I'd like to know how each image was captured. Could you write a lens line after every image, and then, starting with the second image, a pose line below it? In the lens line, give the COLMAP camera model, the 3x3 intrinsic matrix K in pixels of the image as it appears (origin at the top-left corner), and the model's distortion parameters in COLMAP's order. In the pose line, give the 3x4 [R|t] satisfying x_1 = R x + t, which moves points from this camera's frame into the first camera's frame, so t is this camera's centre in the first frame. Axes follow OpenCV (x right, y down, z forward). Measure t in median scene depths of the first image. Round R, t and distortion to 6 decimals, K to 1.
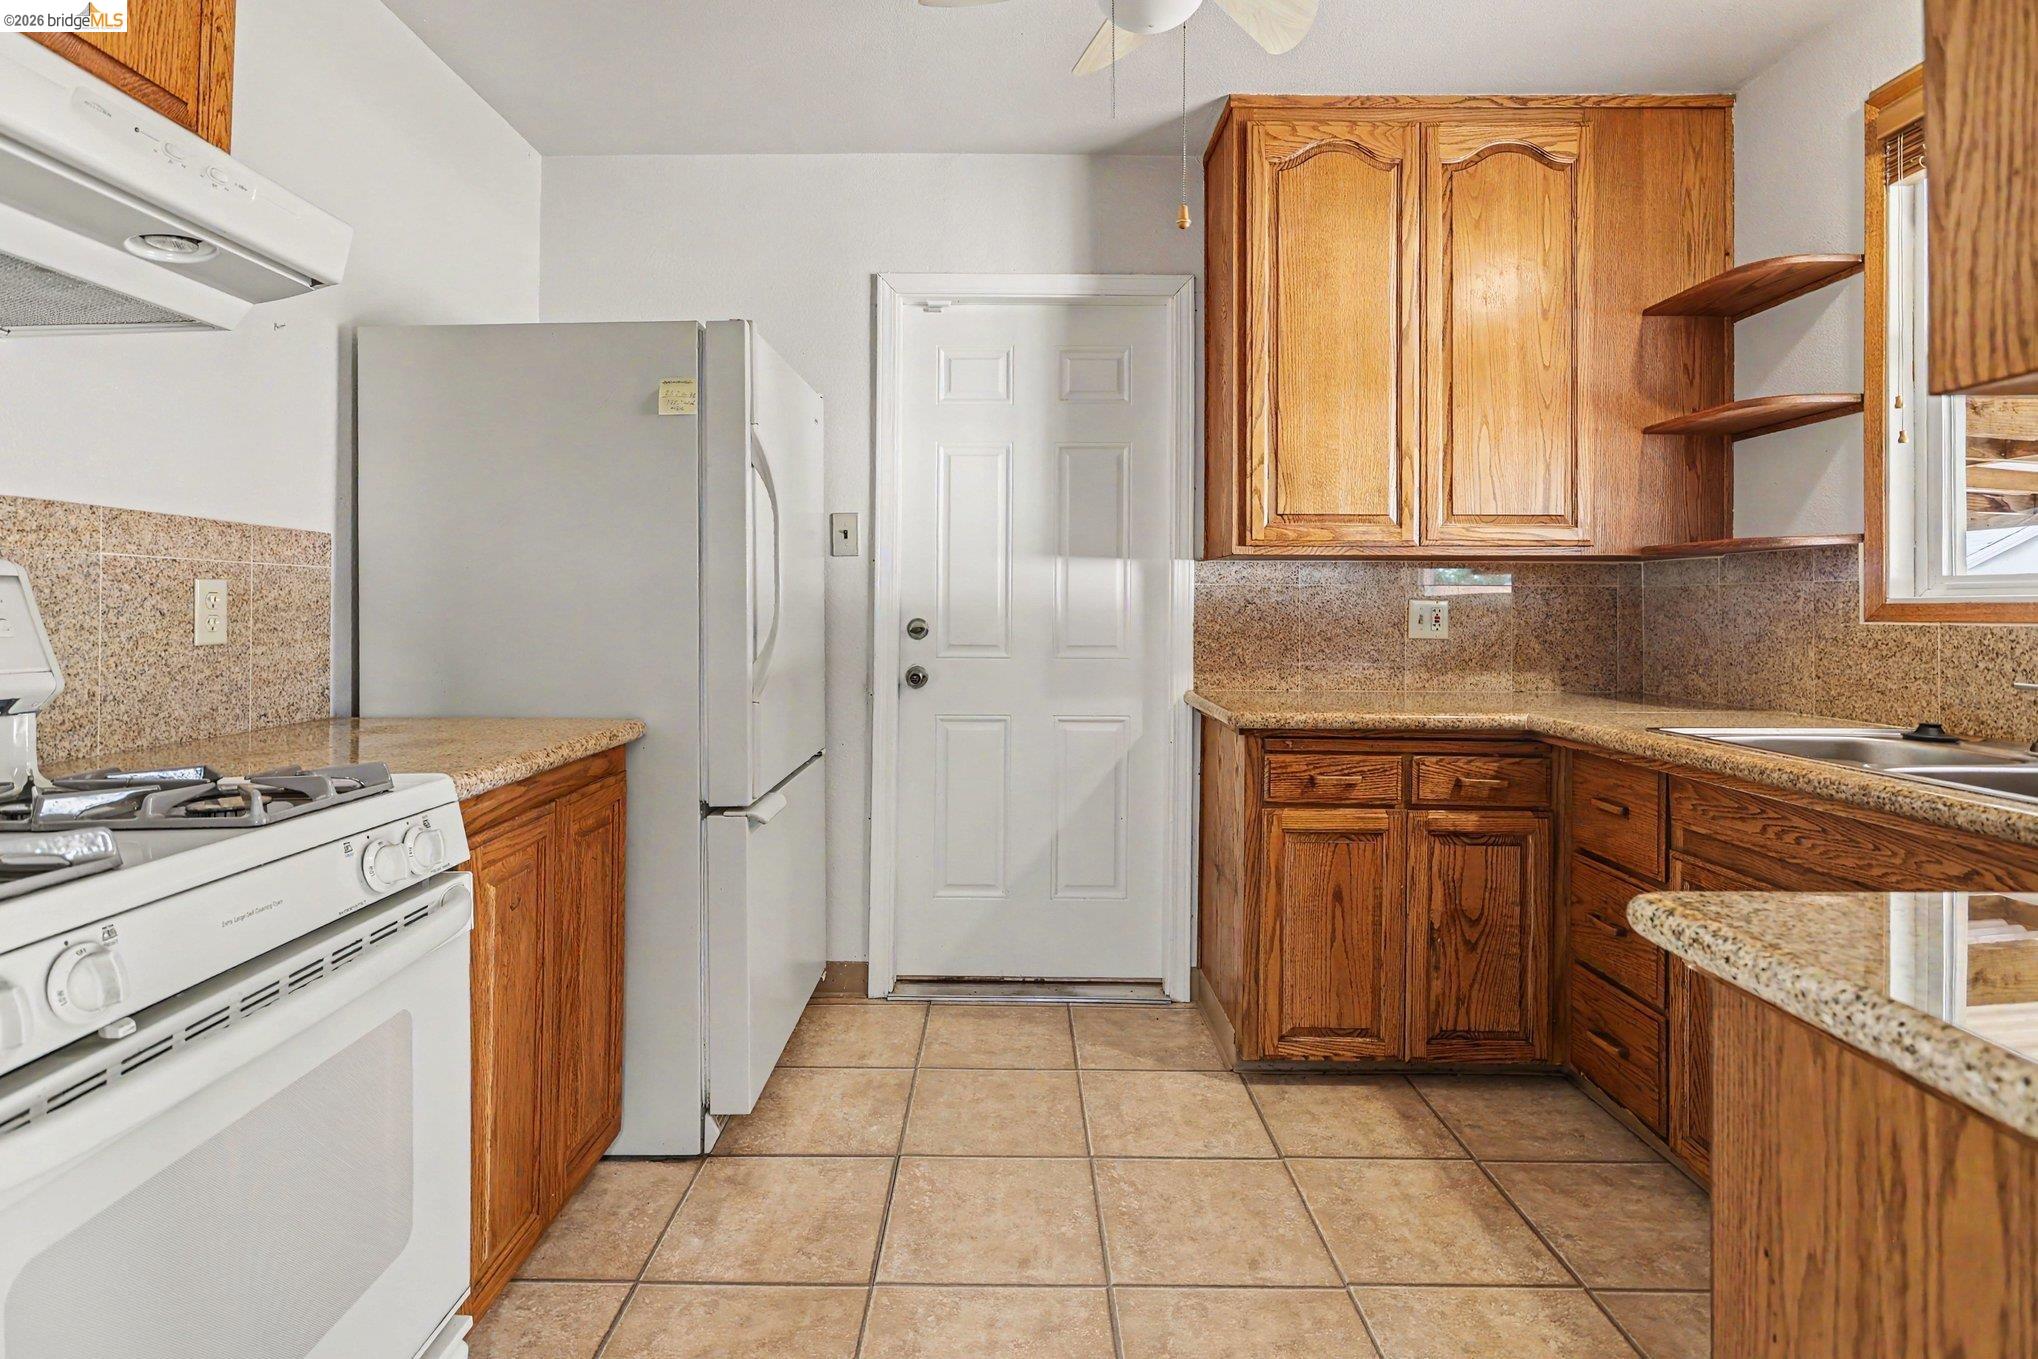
lens RADIAL K [[1020.8, 0, 1016.7], [0, 1020.8, 608.7], [0, 0, 1]] dist [-0.000957, 0.000134]
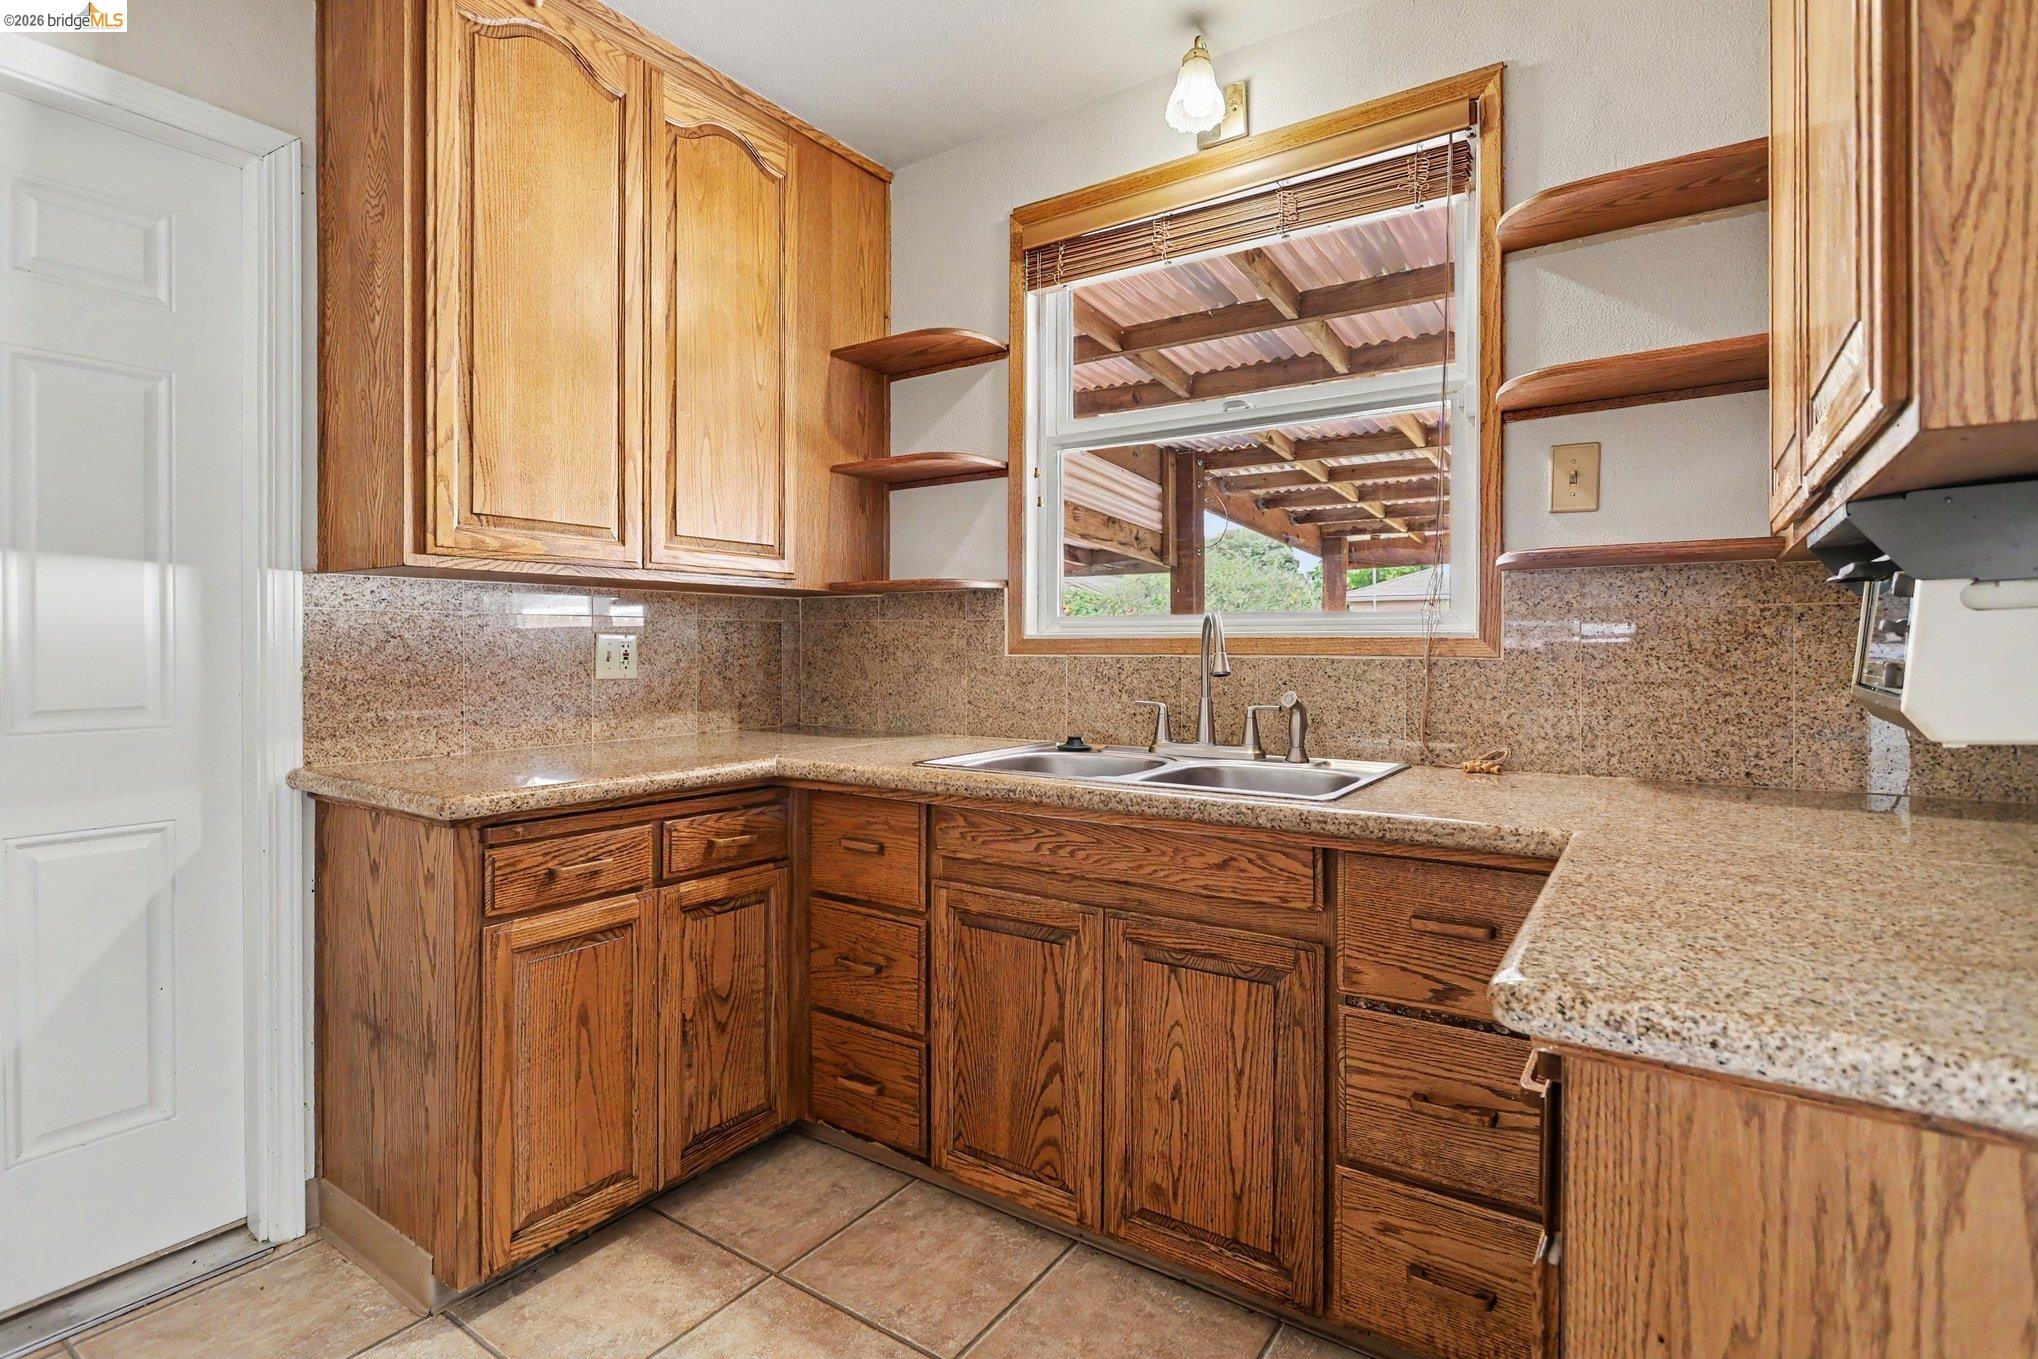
lens RADIAL K [[990.5, 0, 1009.6], [0, 990.5, 658.1], [0, 0, 1]] dist [-0.007890, 0.001185]
pose [[0.575165, -0.013563, 0.817925, -0.105968], [0.001047, 0.999874, 0.015844, -0.001076], [-0.818037, -0.008257, 0.575107, 0.311381]]
